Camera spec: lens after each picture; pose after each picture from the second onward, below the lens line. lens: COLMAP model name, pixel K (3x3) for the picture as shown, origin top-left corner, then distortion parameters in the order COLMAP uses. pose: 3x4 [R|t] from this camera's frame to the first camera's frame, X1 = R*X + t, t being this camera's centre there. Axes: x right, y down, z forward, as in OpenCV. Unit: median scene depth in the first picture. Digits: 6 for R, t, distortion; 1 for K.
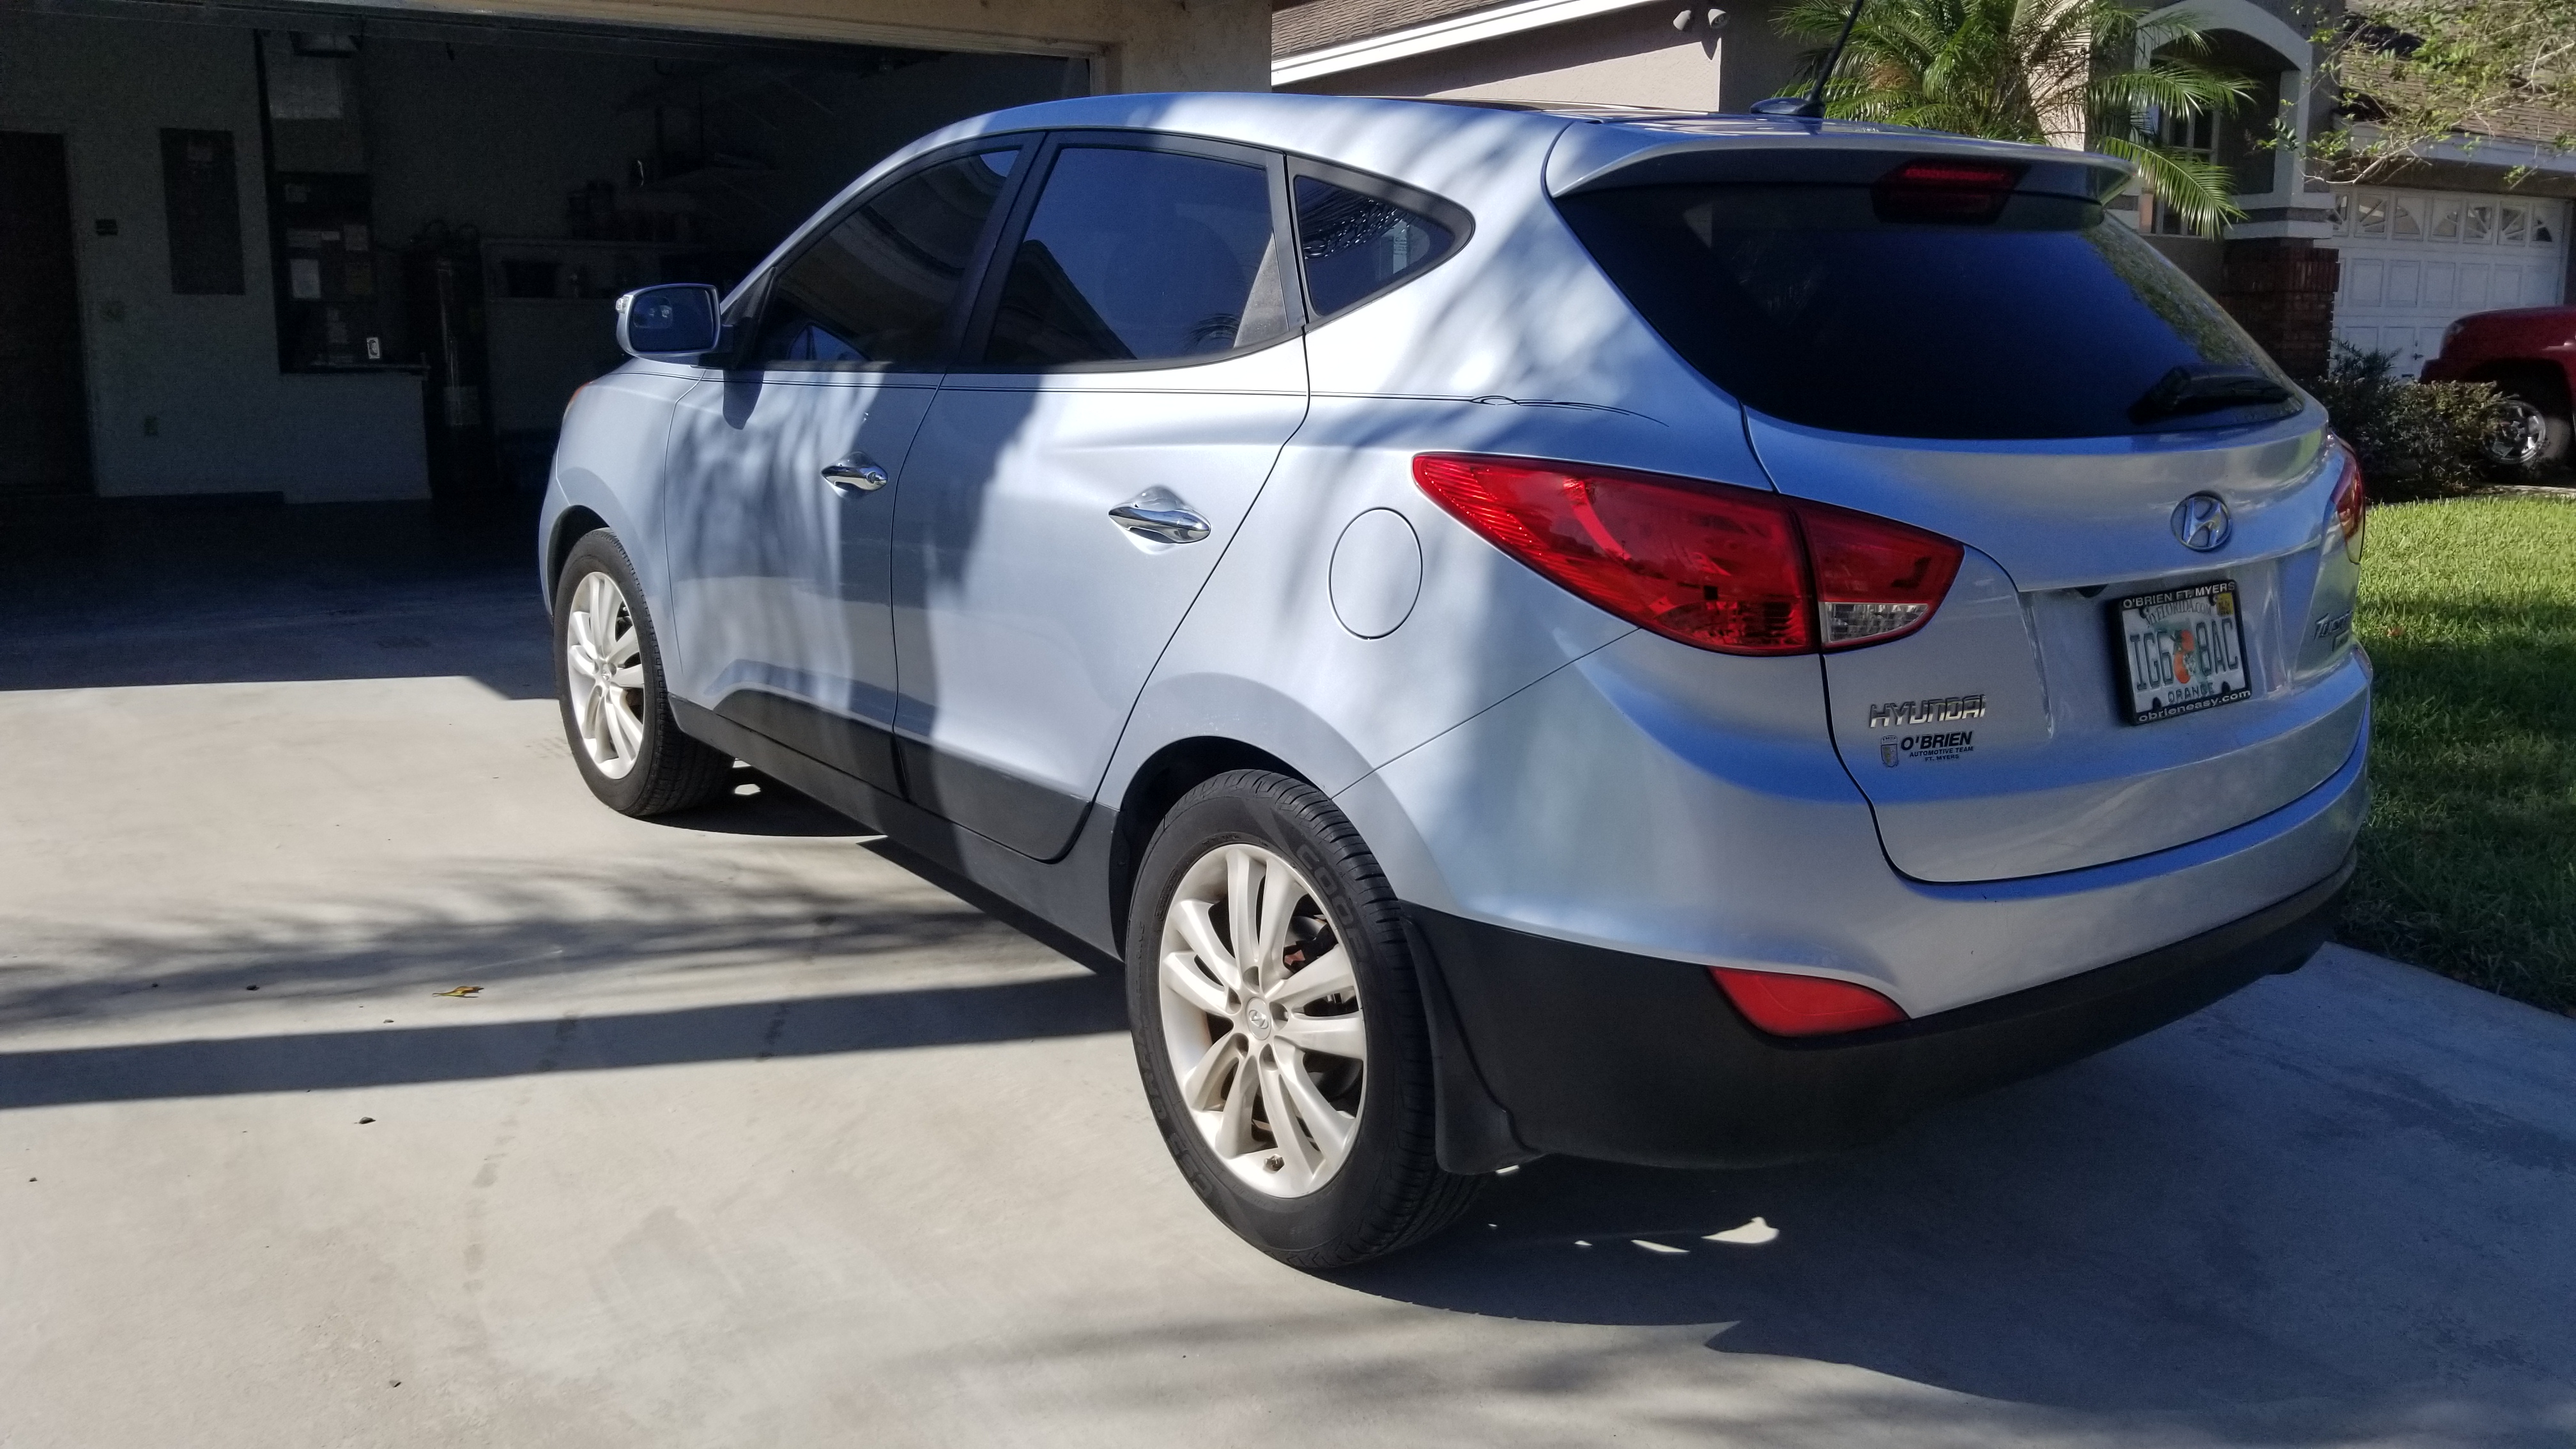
lens RADIAL K [[1977.9, 0, 1288.0], [0, 1977.9, 724.5], [0, 0, 1]] dist [0.073722, -0.139659]
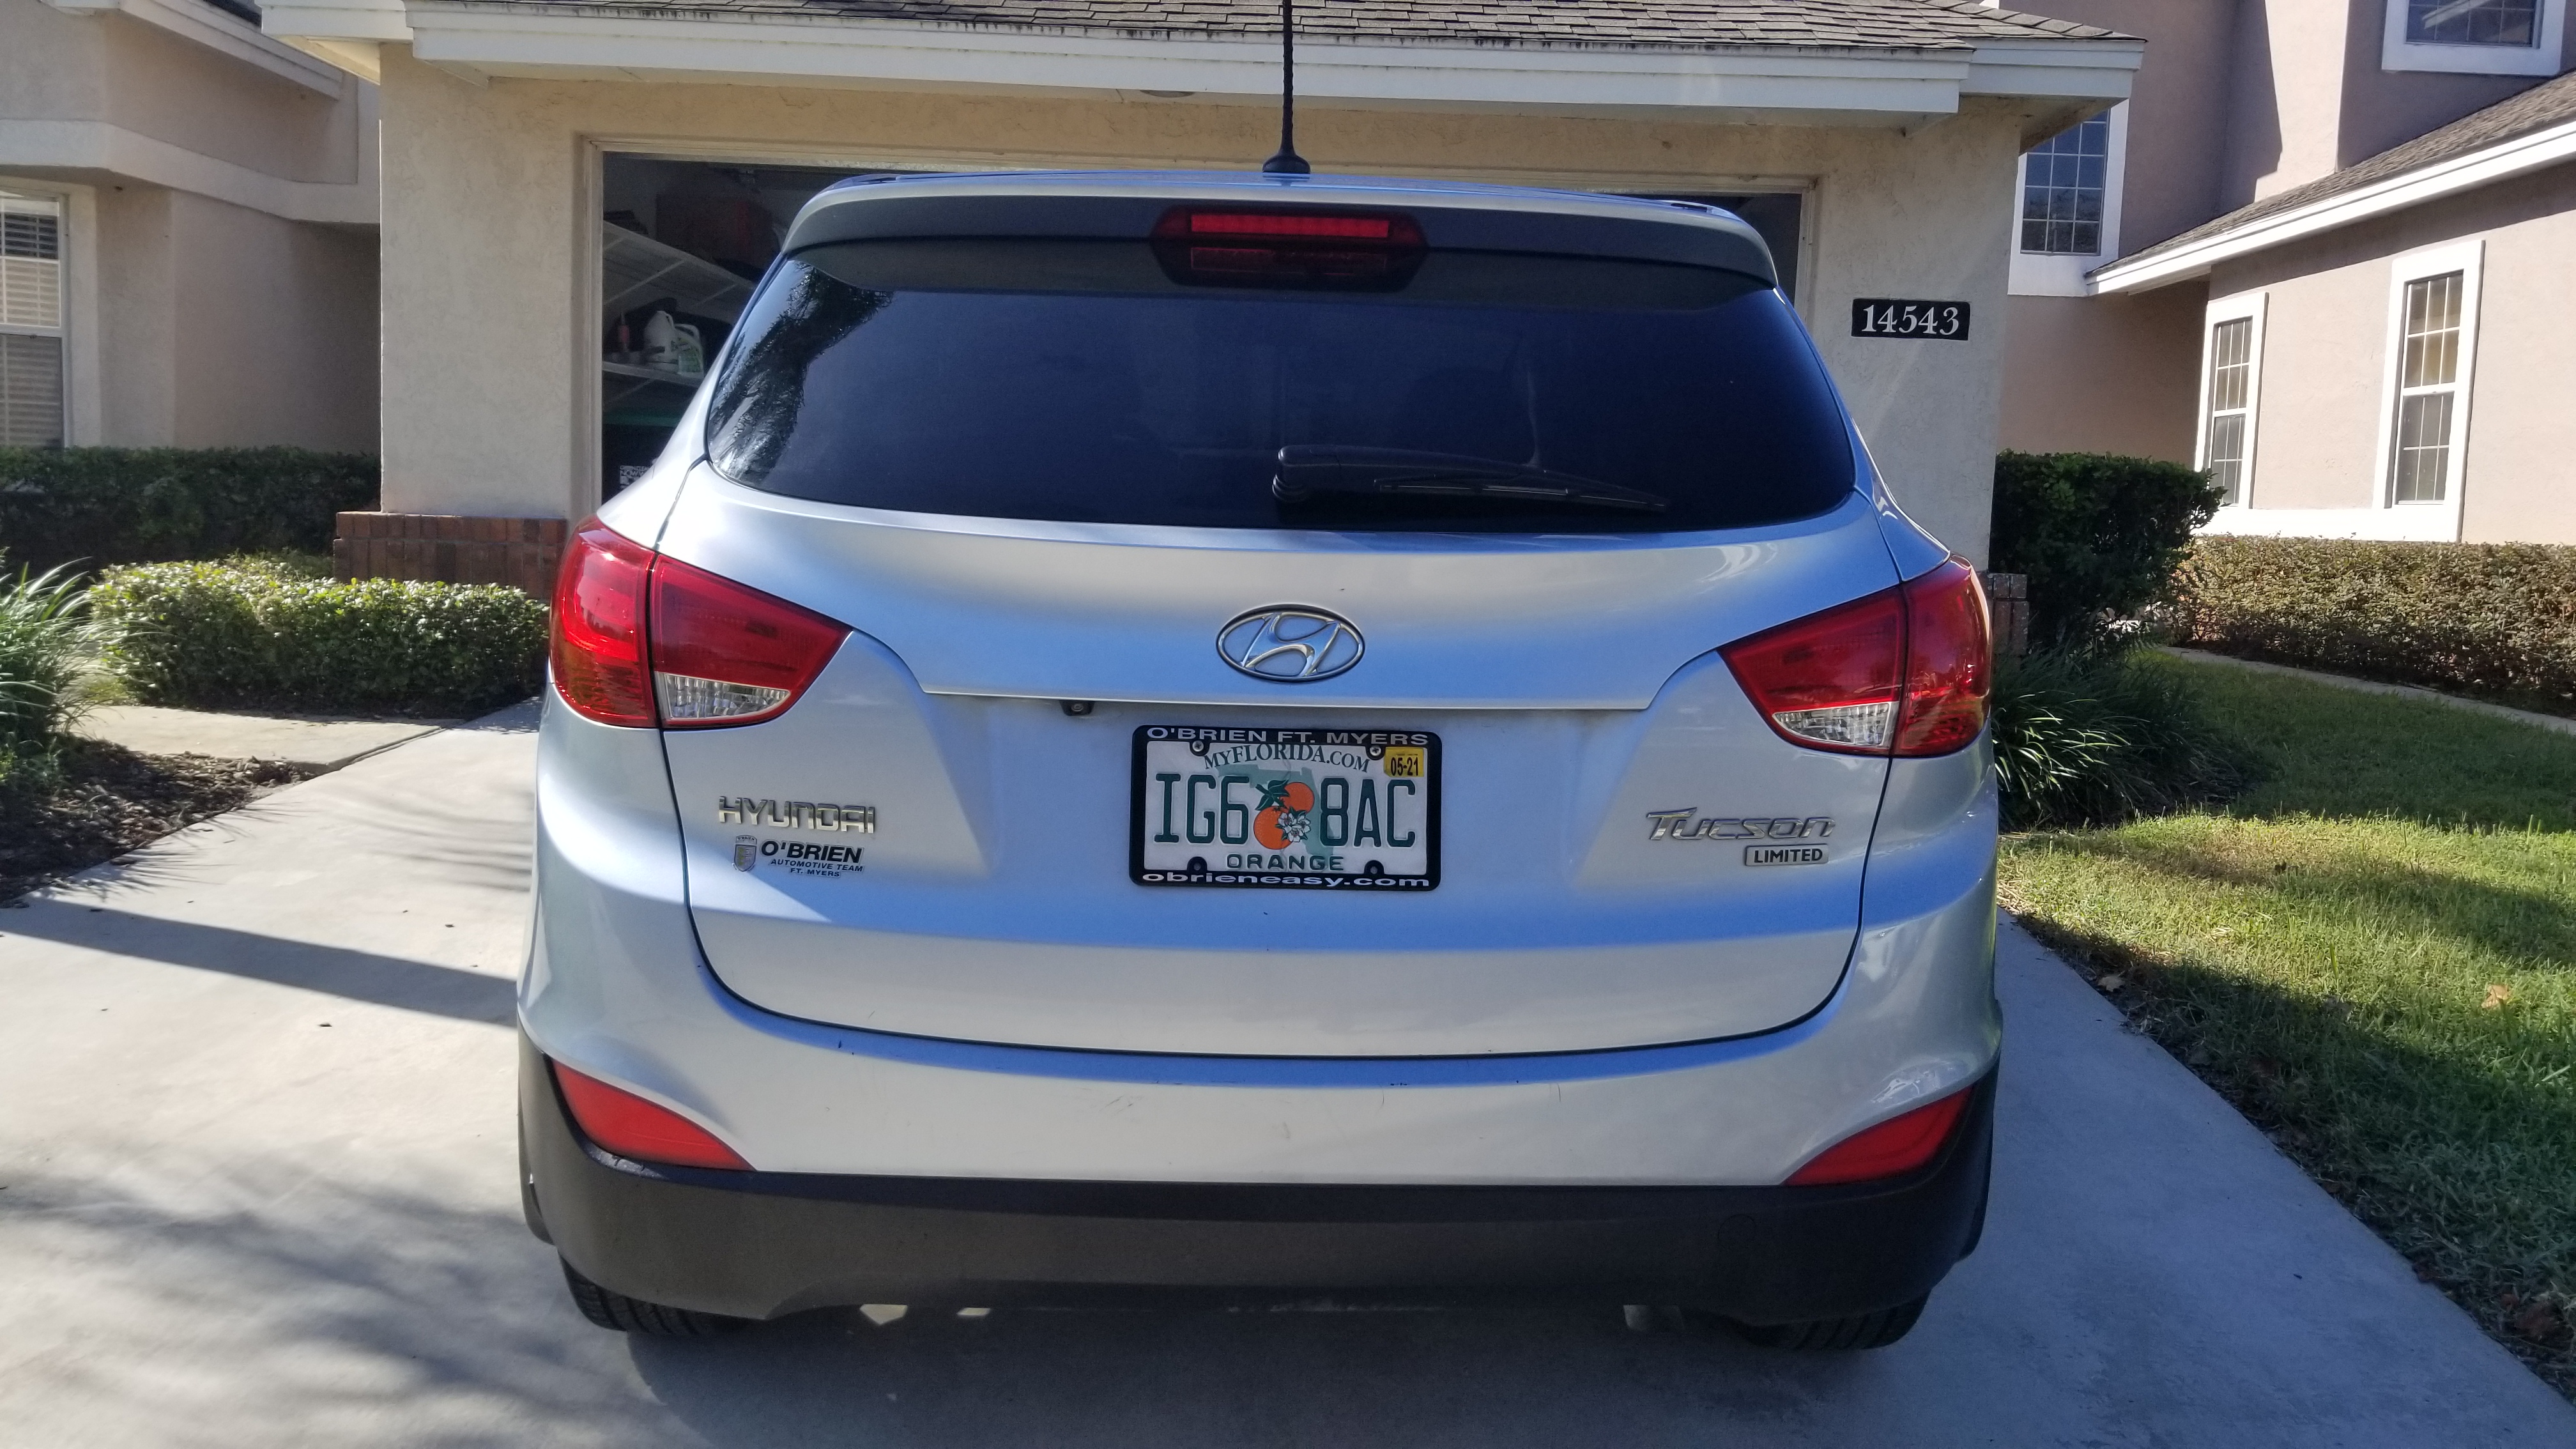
lens RADIAL K [[1977.9, 0, 1288.0], [0, 1977.9, 724.5], [0, 0, 1]] dist [0.073722, -0.139659]
pose [[0.815486, 0.101154, -0.569869, 0.768357], [-0.148131, 0.988292, -0.036550, -0.035670], [0.559500, 0.114221, 0.820922, 0.315002]]
